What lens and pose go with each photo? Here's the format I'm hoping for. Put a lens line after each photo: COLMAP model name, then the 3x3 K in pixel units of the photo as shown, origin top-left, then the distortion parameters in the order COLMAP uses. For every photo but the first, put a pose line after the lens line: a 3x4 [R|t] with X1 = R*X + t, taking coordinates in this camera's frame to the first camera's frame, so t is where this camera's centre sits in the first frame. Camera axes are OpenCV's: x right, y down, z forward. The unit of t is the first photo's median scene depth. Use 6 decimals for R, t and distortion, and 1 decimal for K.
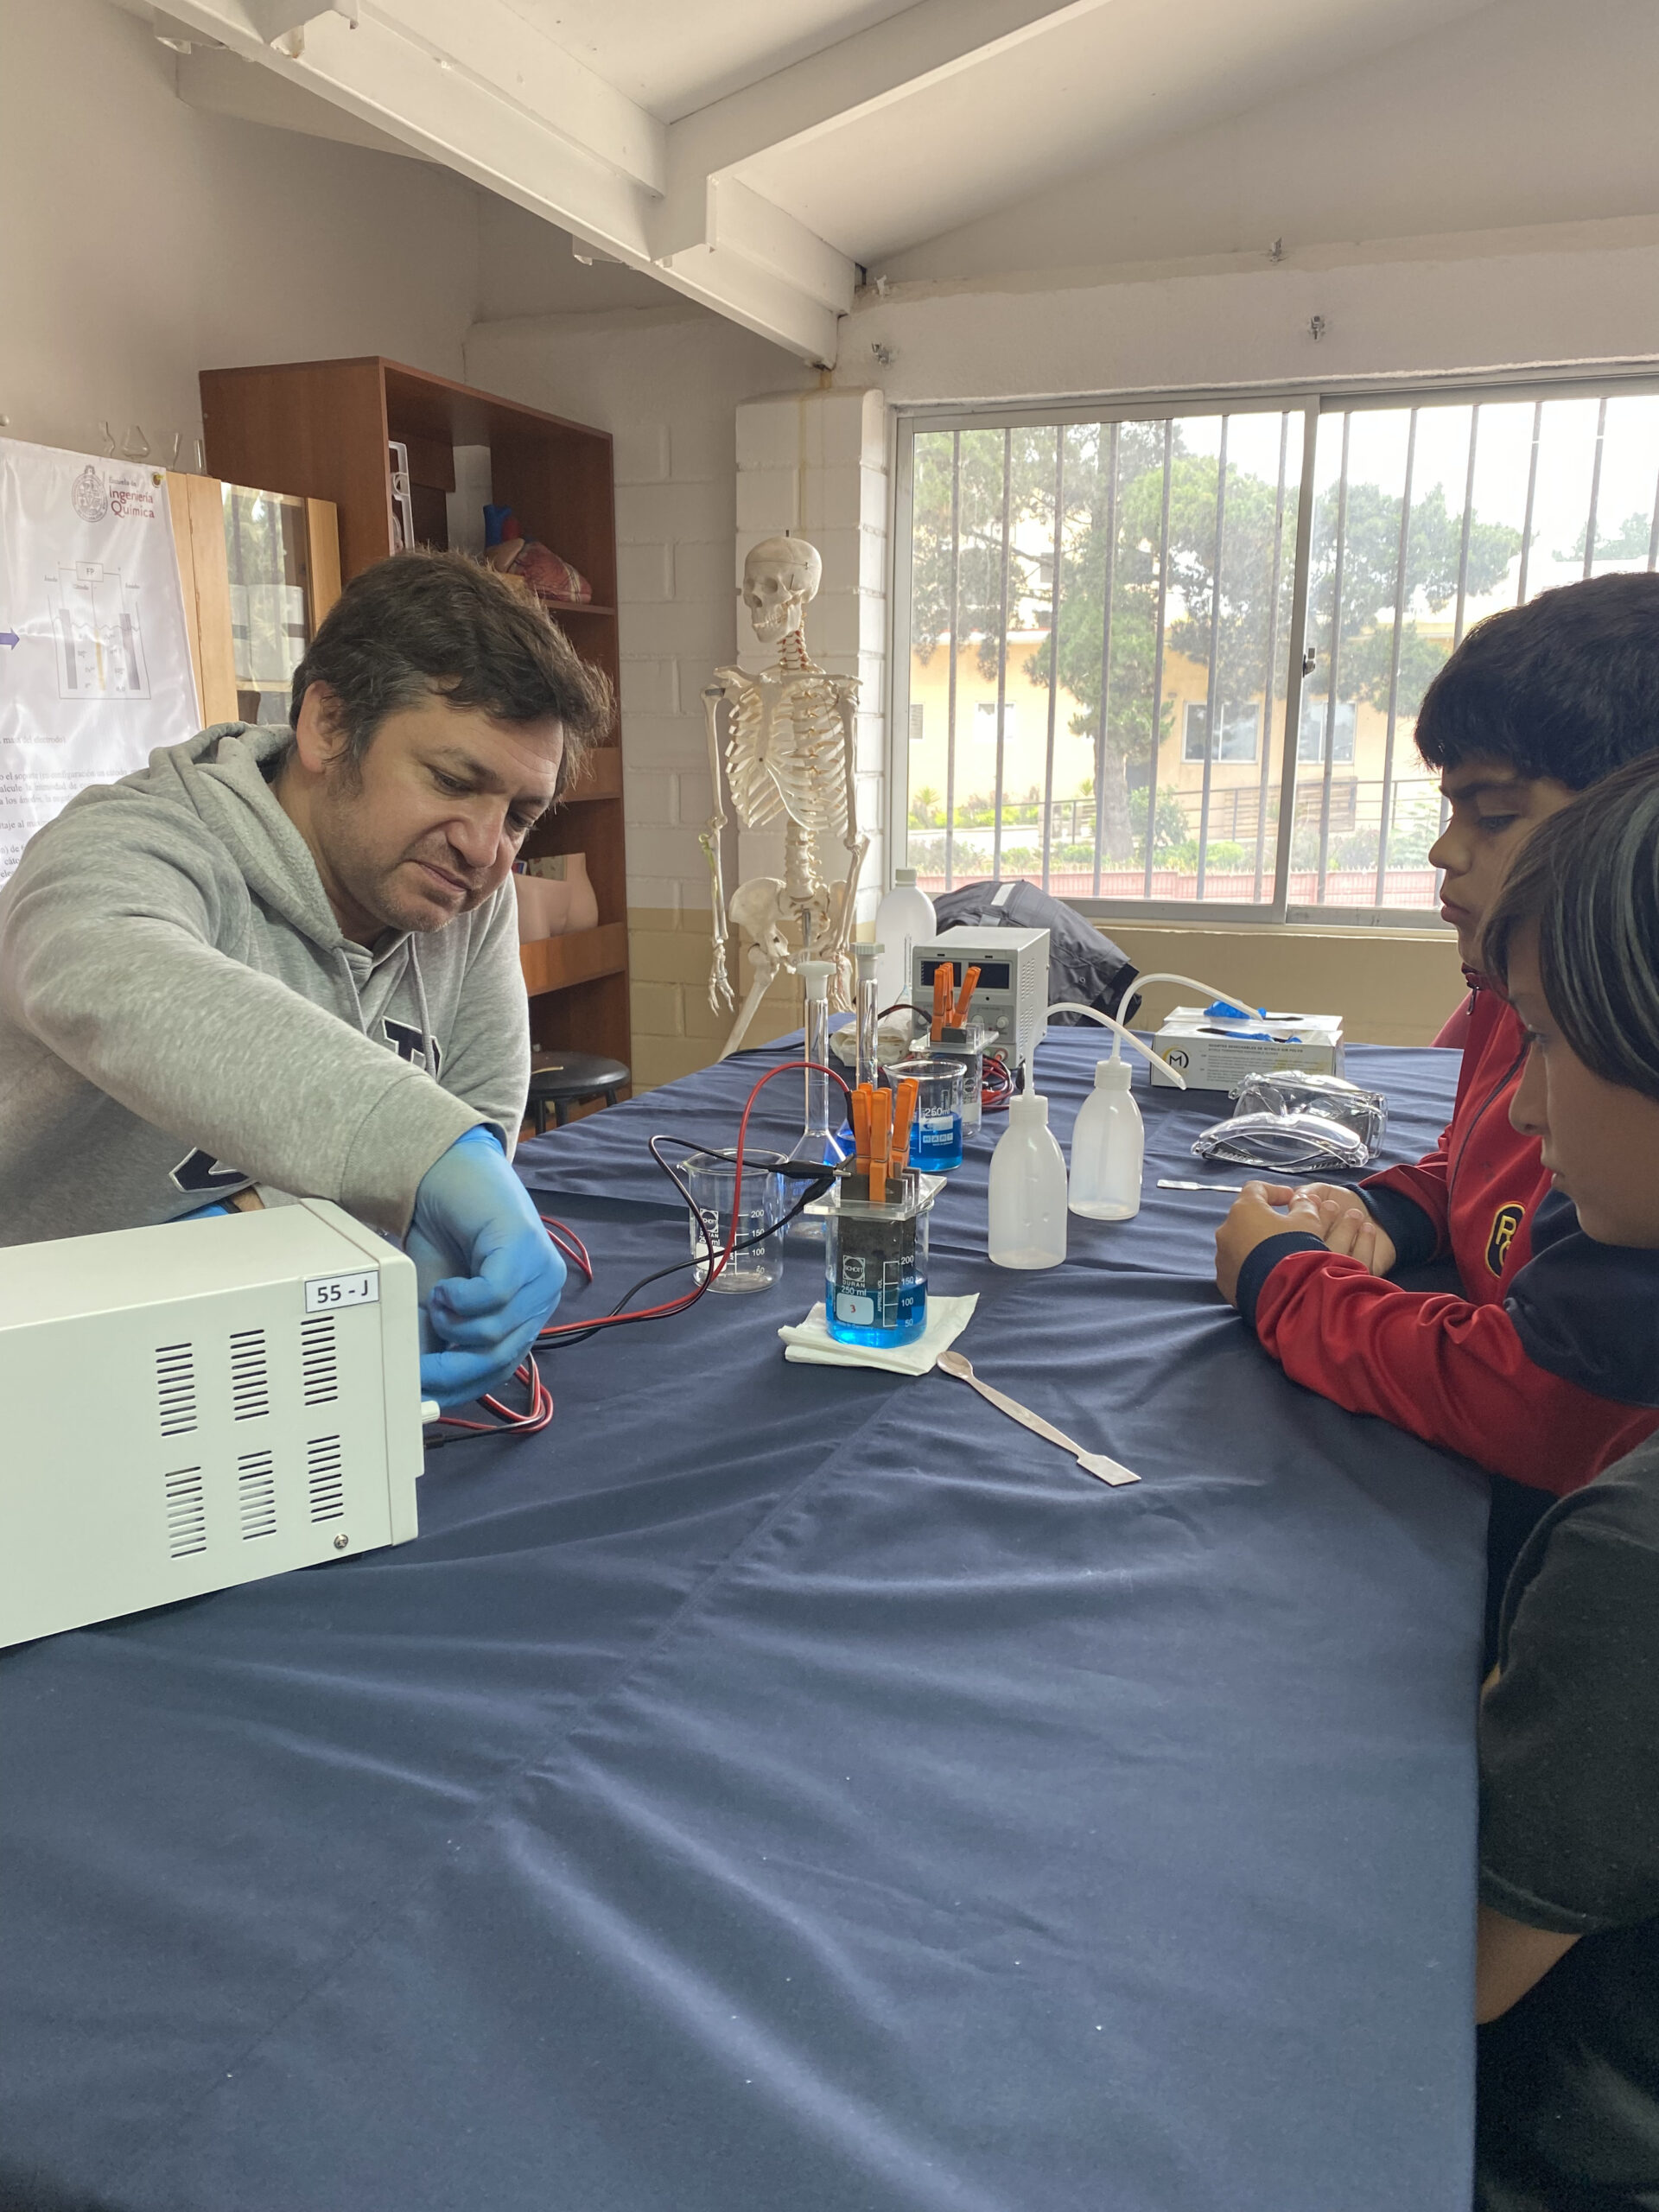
lens RADIAL K [[1725.3, 0, 862.9], [0, 1725.3, 1102.3], [0, 0, 1]] dist [0.008746, -0.006033]
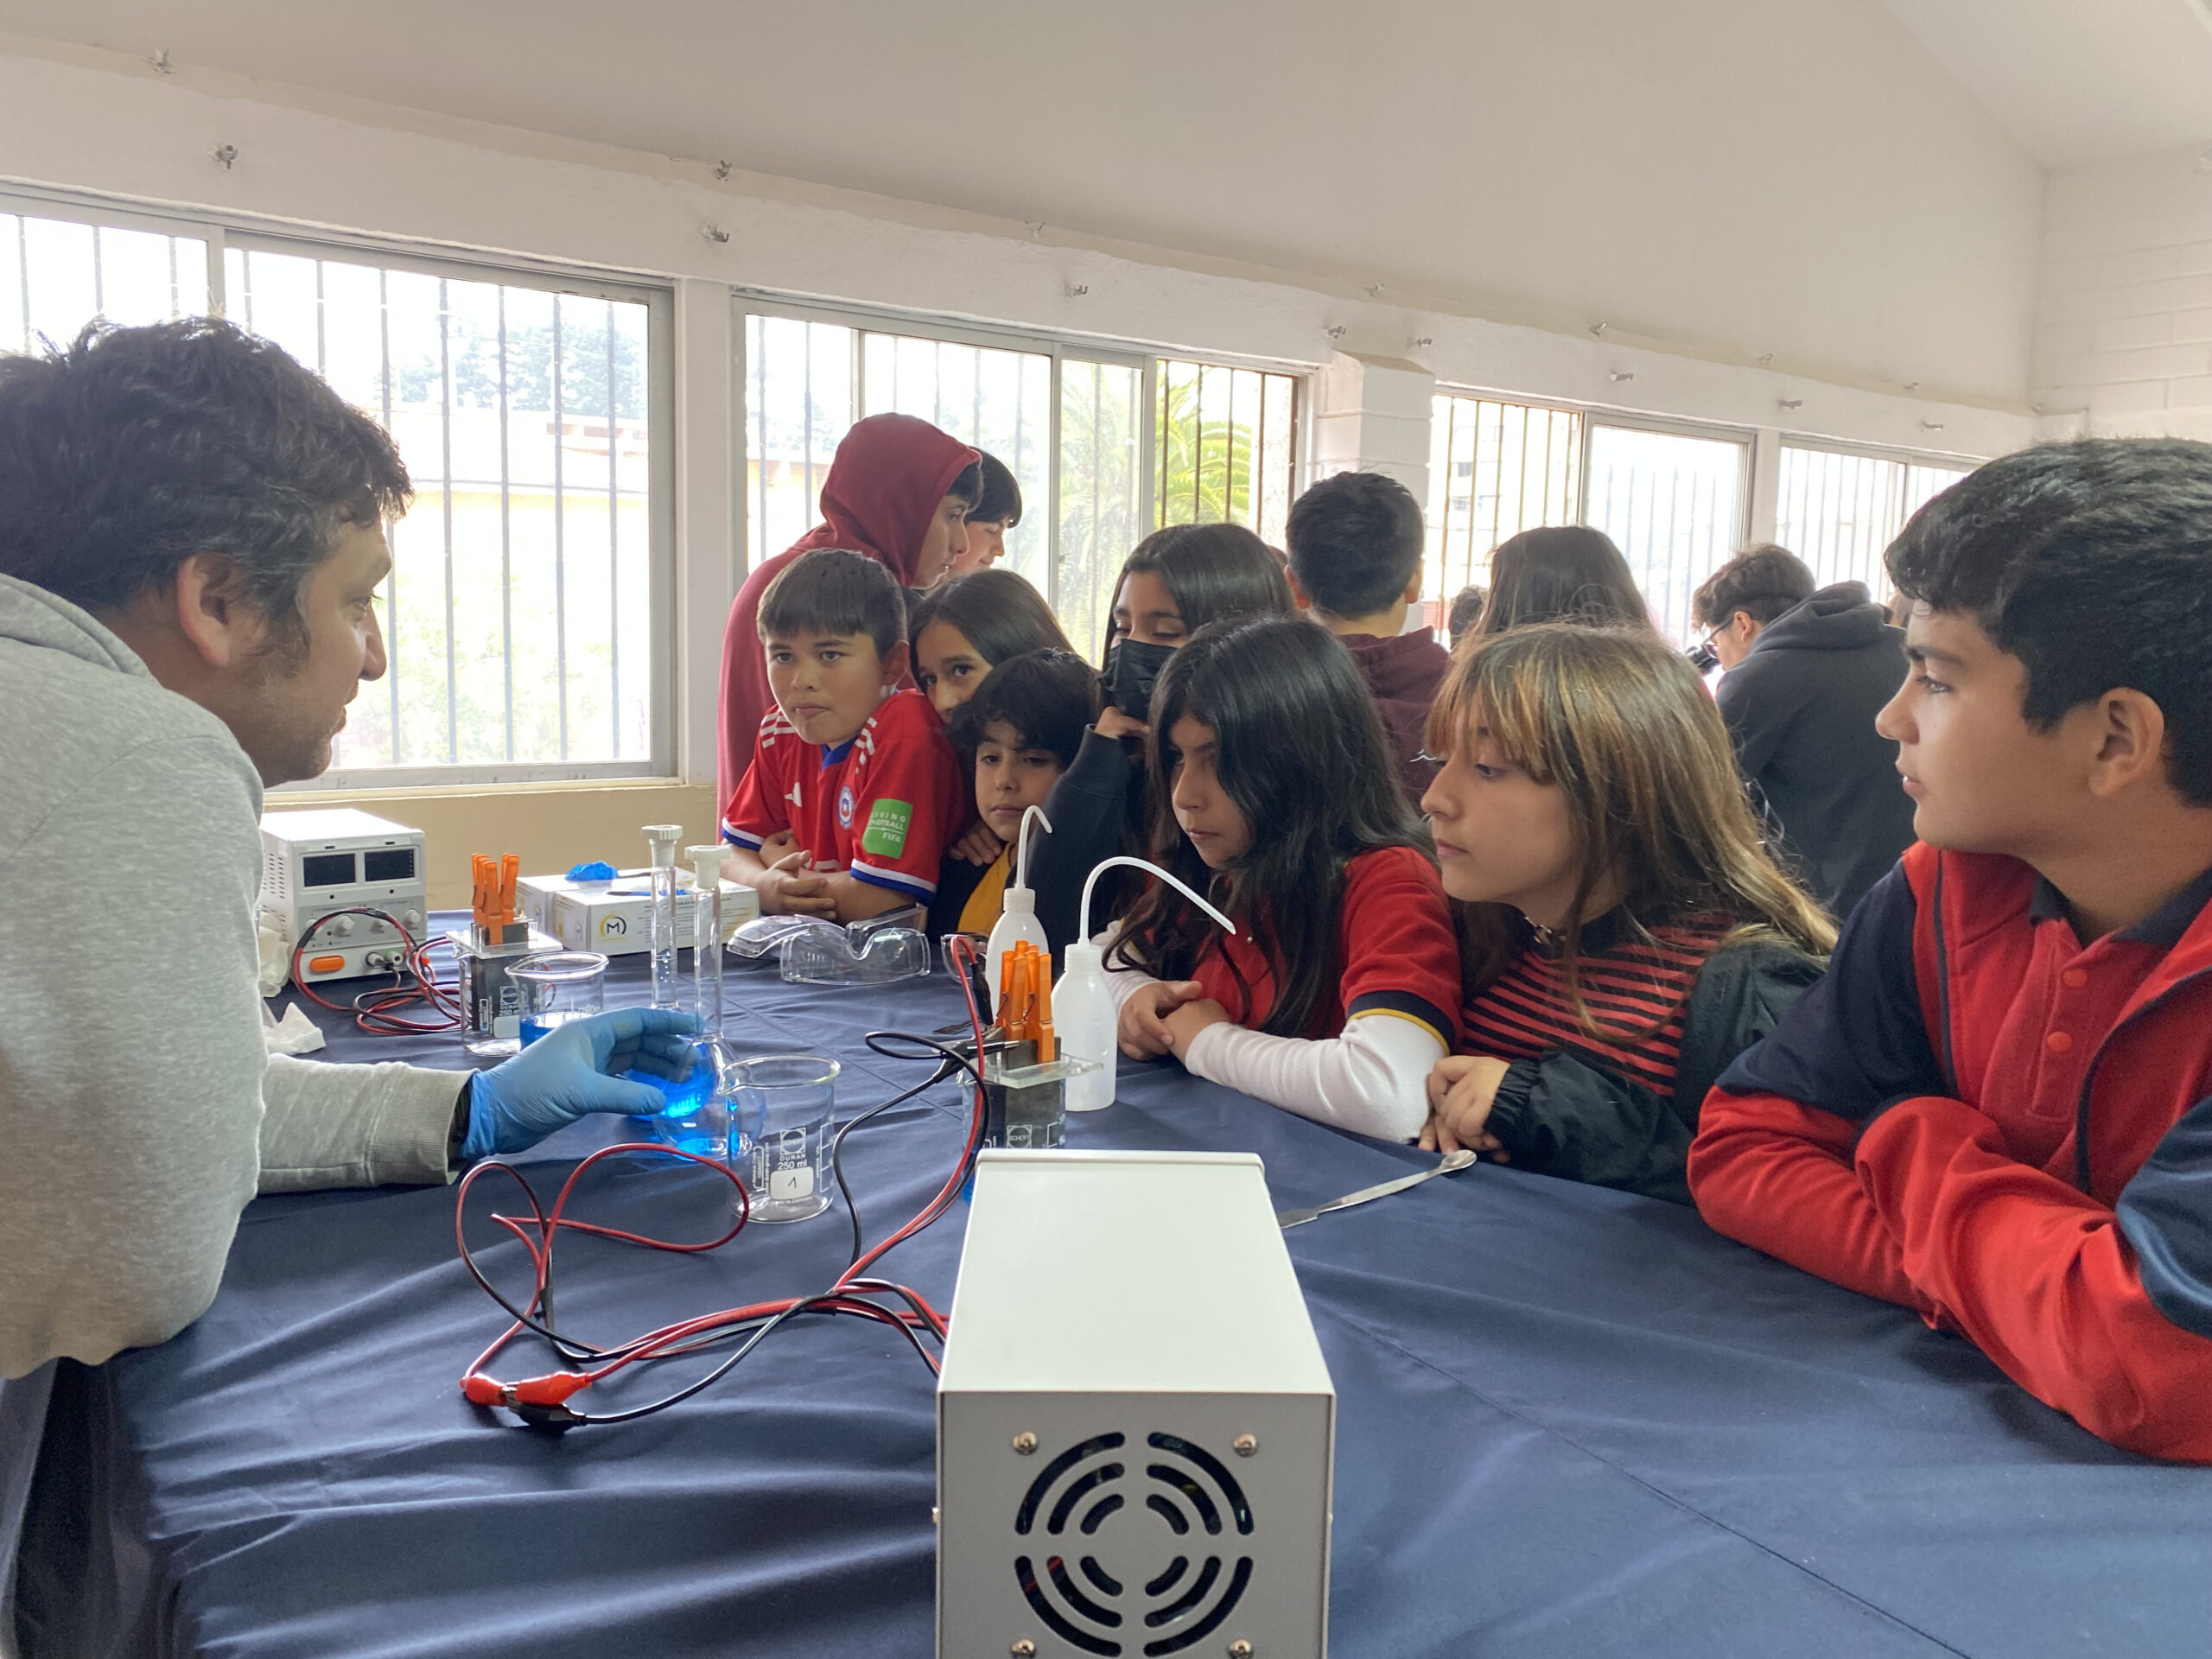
lens RADIAL K [[1725.3, 0, 1121.1], [0, 1725.3, 827.0], [0, 0, 1]] dist [0.008746, -0.006033]
pose [[0.559222, -0.085970, 0.824549, -0.269849], [0.144497, 0.989492, 0.005167, -0.027340], [-0.816328, 0.116256, 0.565768, 0.125243]]
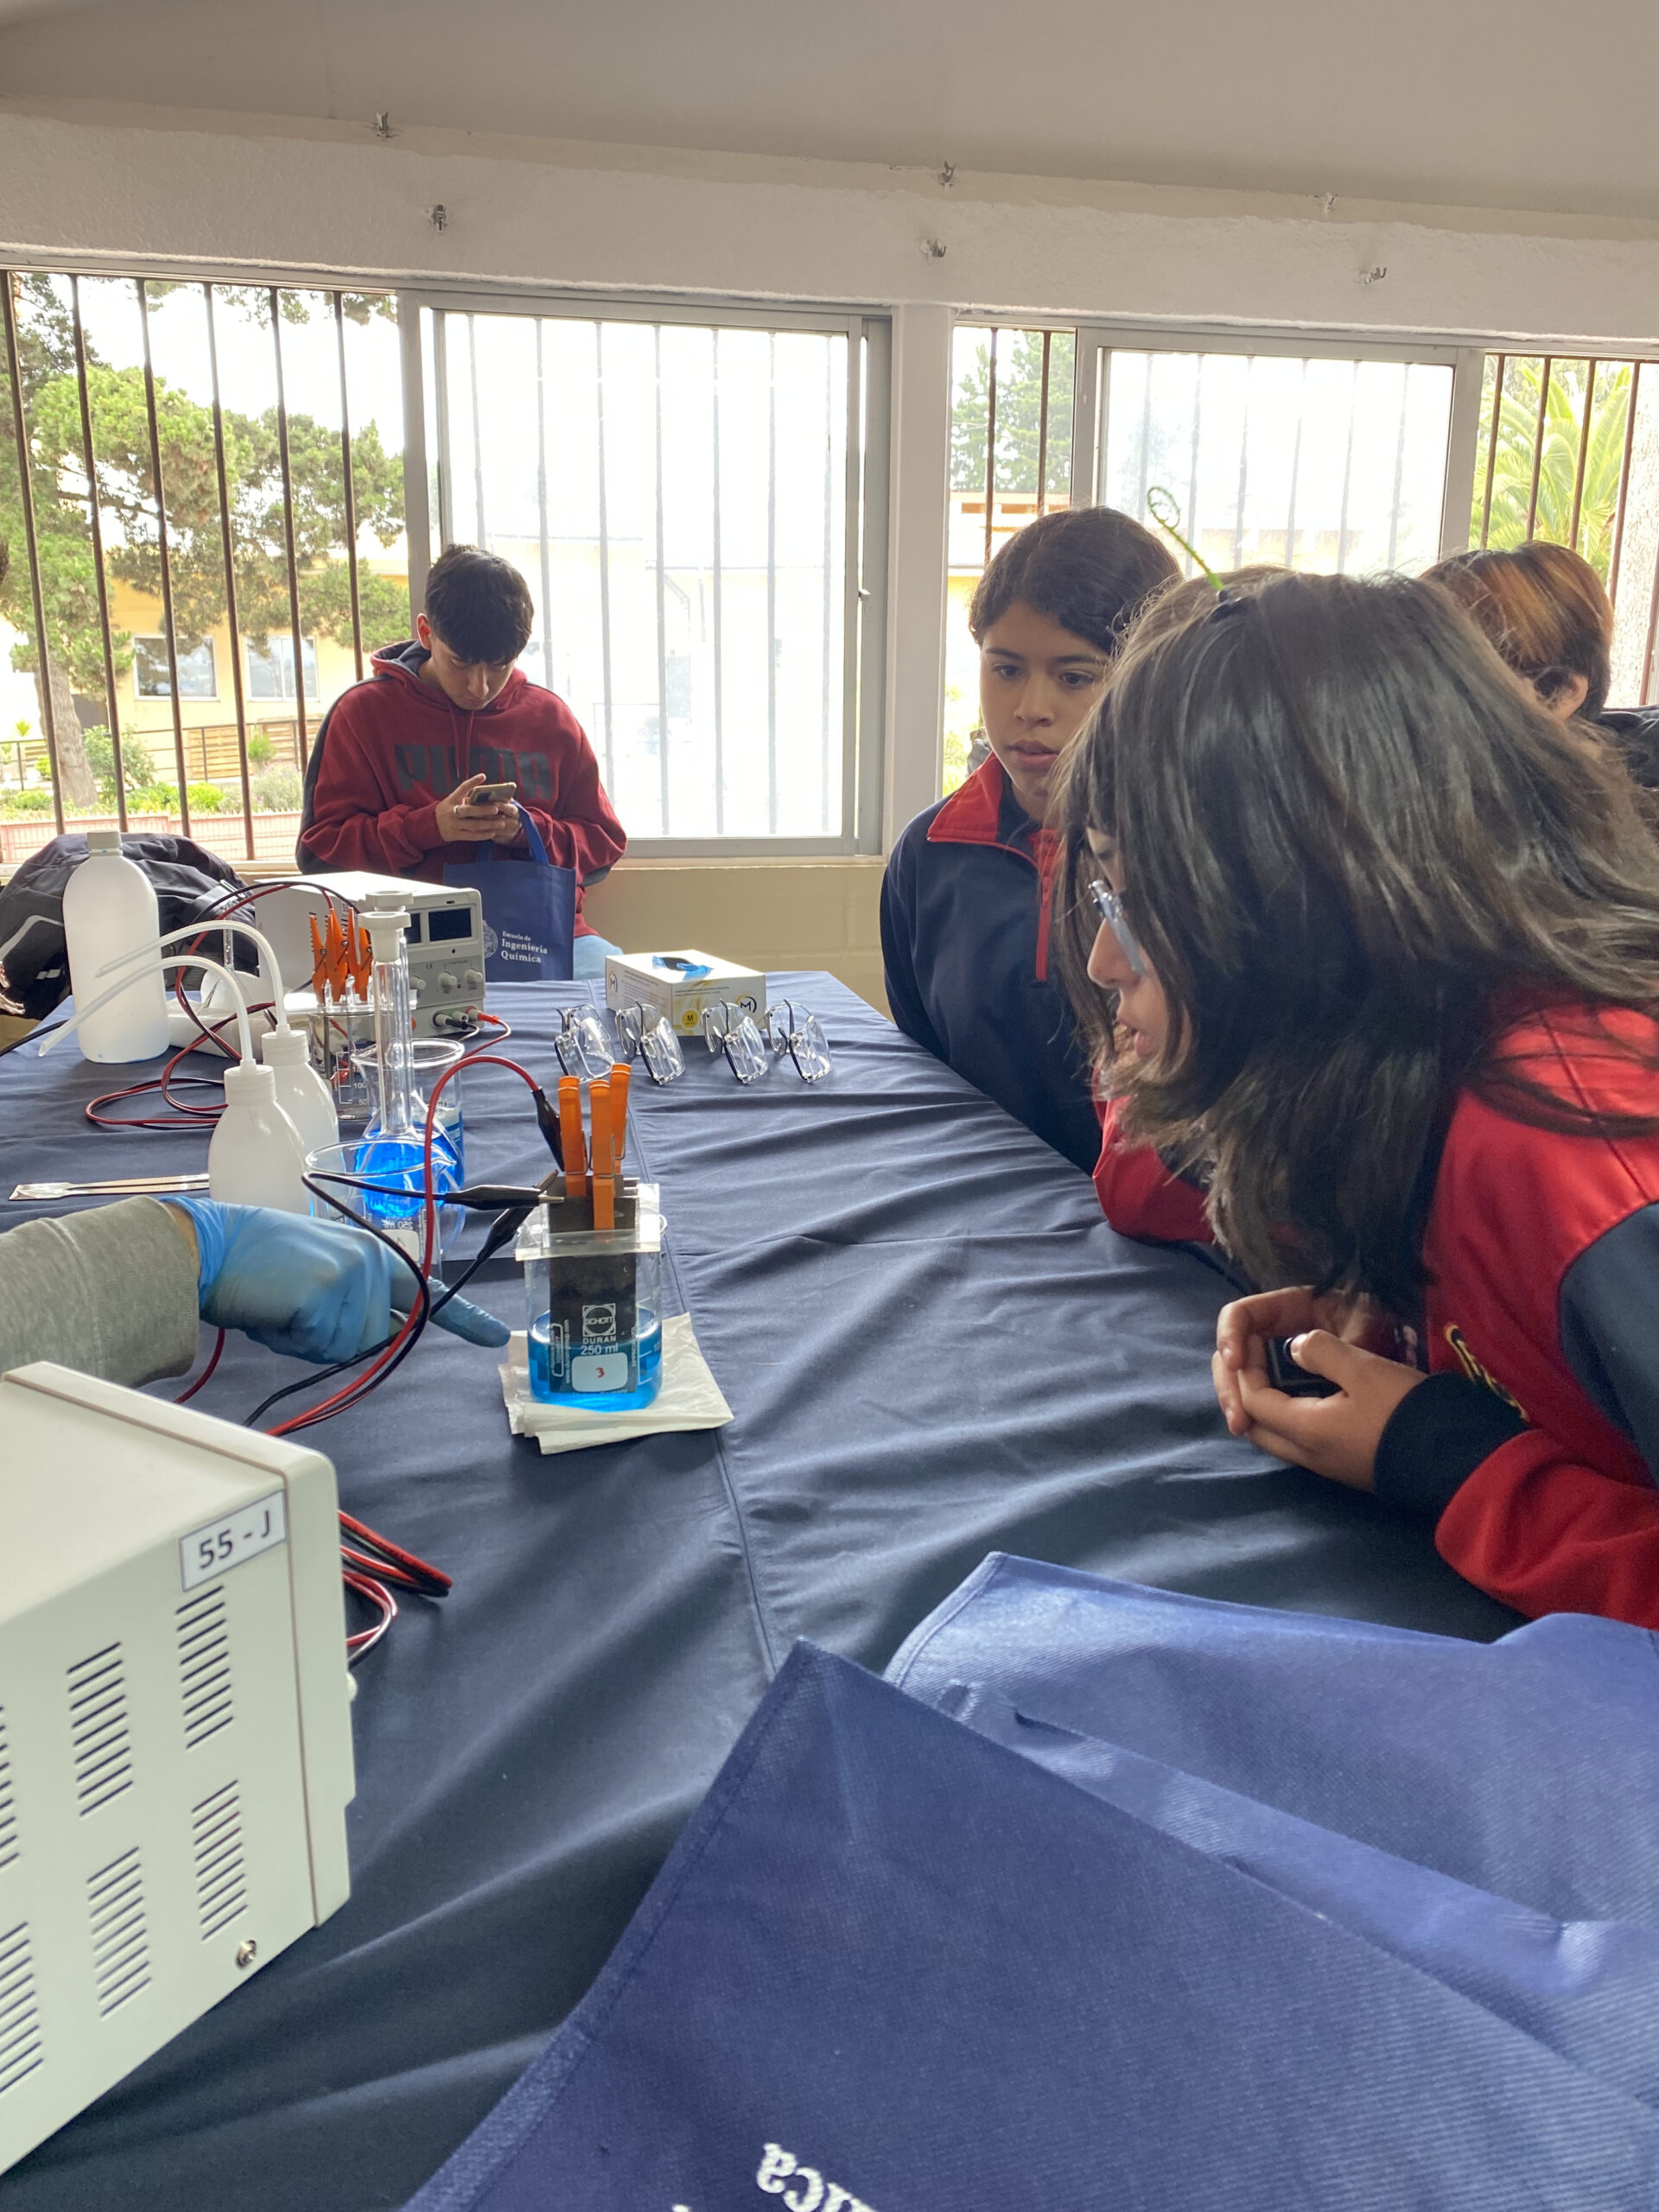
lens RADIAL K [[1725.3, 0, 827.5], [0, 1725.3, 1099.0], [0, 0, 1]] dist [0.008746, -0.006033]
pose [[0.843684, -0.117973, 0.523717, -0.103114], [0.101430, 0.993014, 0.060288, -0.012038], [-0.527171, 0.002257, 0.849756, 0.101452]]
